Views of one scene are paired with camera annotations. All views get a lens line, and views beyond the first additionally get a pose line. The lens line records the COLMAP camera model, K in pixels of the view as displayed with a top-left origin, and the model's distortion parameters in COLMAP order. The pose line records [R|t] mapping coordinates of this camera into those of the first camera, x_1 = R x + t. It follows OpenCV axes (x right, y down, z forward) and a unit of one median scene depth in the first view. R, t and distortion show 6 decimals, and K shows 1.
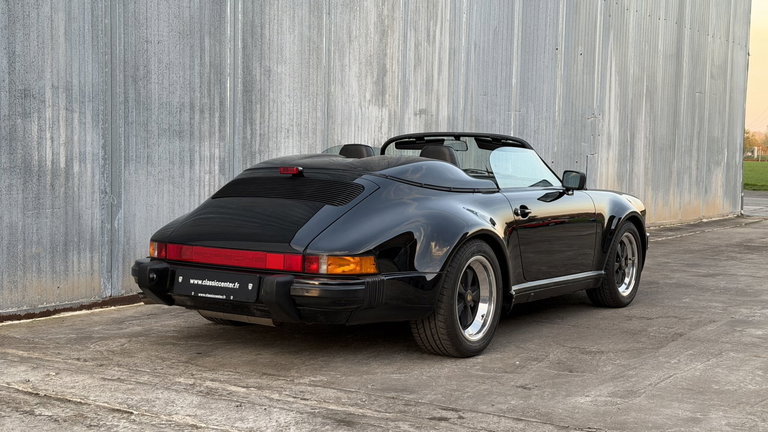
lens RADIAL K [[1056.9, 0, 384.0], [0, 1056.9, 216.0], [0, 0, 1]] dist [0.153159, -0.062127]
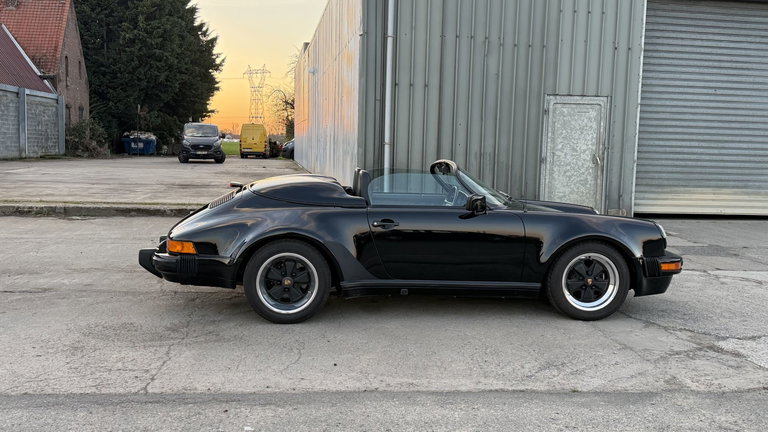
lens RADIAL K [[749.1, 0, 387.5], [0, 749.1, 216.8], [0, 0, 1]] dist [0.188895, -0.413738]
pose [[0.645577, 0.074129, -0.760089, 0.769710], [-0.061159, 0.997100, 0.045299, -0.050691], [0.761242, 0.017242, 0.648239, 0.383407]]
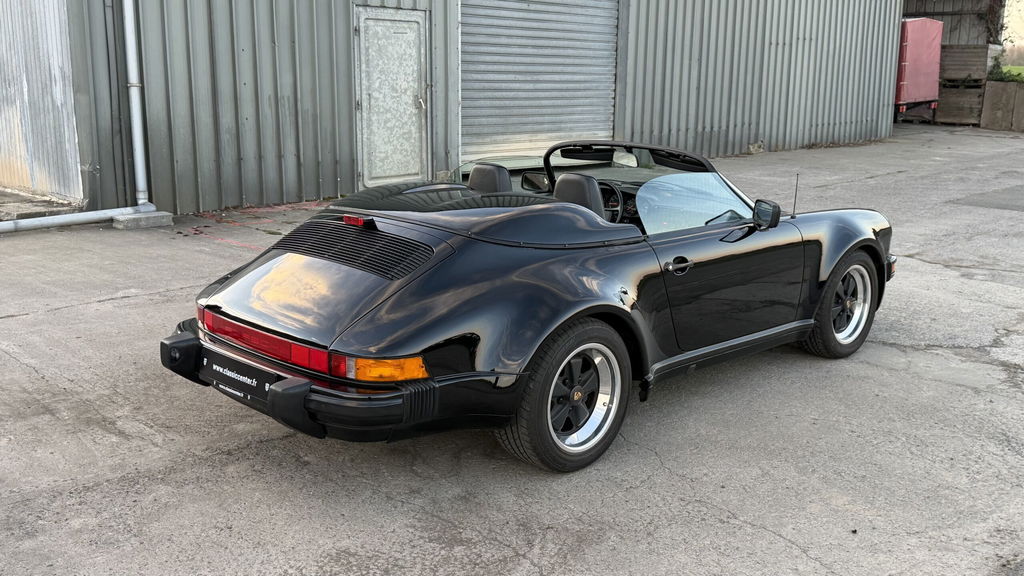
lens RADIAL K [[998.8, 0, 516.6], [0, 998.8, 289.1], [0, 0, 1]] dist [0.188895, -0.413738]
pose [[0.980438, 0.041015, -0.192509, 0.146320], [-0.011066, 0.987987, 0.154139, -0.091642], [0.196519, -0.148993, 0.969114, 0.252249]]
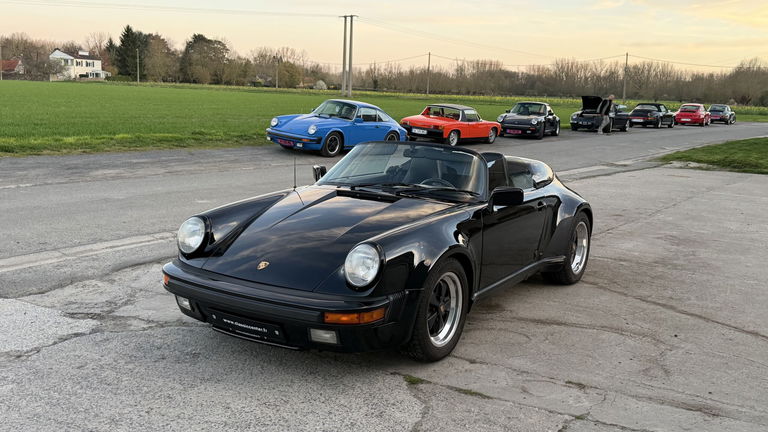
lens RADIAL K [[749.1, 0, 387.5], [0, 749.1, 216.8], [0, 0, 1]] dist [0.188895, -0.413738]
pose [[-0.998354, -0.043955, -0.036836, 0.130706], [-0.051172, 0.972748, 0.226149, -0.191755], [0.025892, 0.227661, -0.973396, 1.907049]]
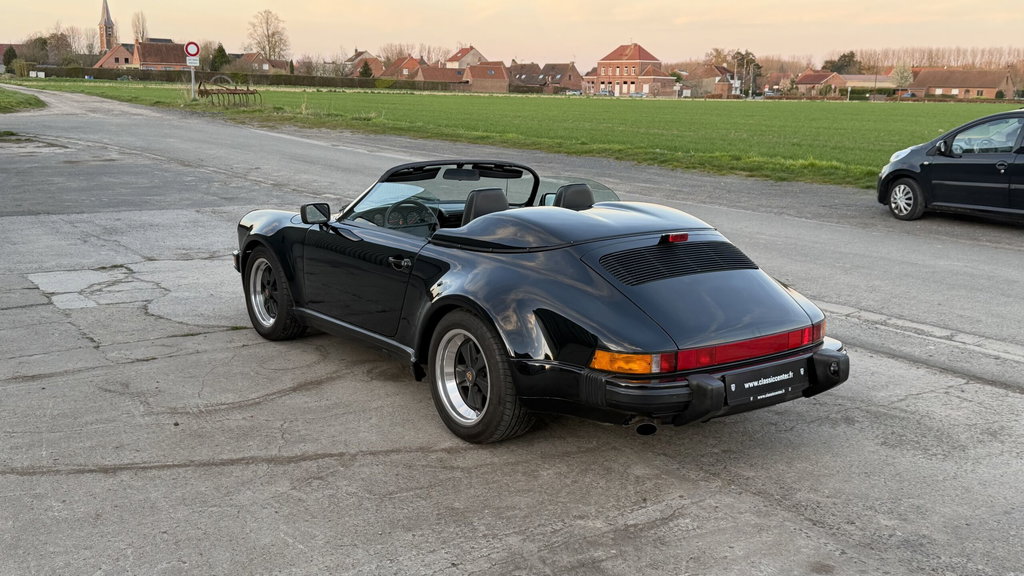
lens RADIAL K [[998.8, 0, 516.6], [0, 998.8, 289.1], [0, 0, 1]] dist [0.188895, -0.413738]
pose [[0.324786, -0.190004, 0.926506, -0.773476], [0.041558, 0.981534, 0.186721, -0.137339], [-0.944874, -0.022141, 0.326685, 0.723002]]
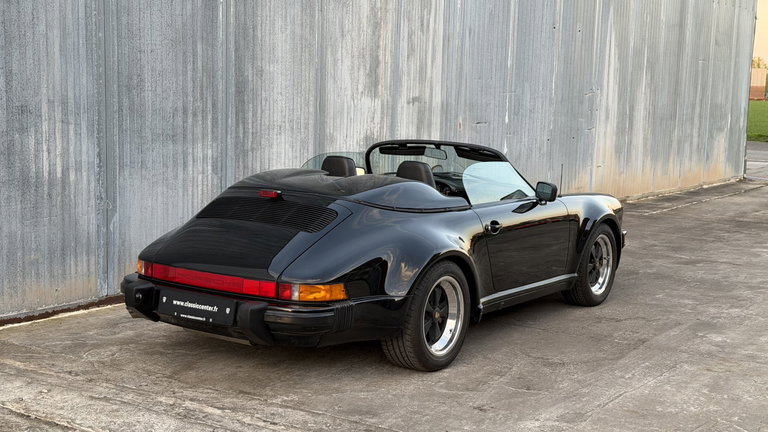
lens RADIAL K [[1056.9, 0, 384.0], [0, 1056.9, 216.0], [0, 0, 1]] dist [0.153159, -0.062127]
pose [[0.999810, 0.008043, -0.017734, 0.038048], [-0.006966, 0.998175, 0.059981, -0.072160], [0.018184, -0.059846, 0.998042, -0.047686]]
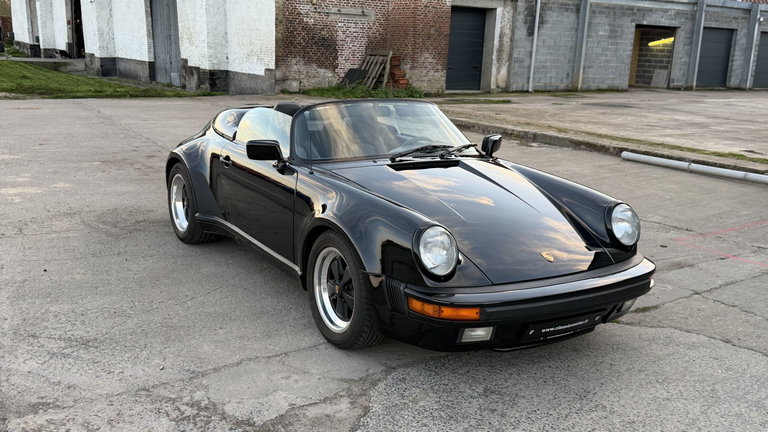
lens RADIAL K [[749.1, 0, 387.5], [0, 749.1, 216.8], [0, 0, 1]] dist [0.188895, -0.413738]
pose [[-0.401801, 0.176814, -0.898495, 0.762931], [-0.105022, 0.965810, 0.237027, -0.149951], [0.909685, 0.189600, -0.369494, 1.379612]]
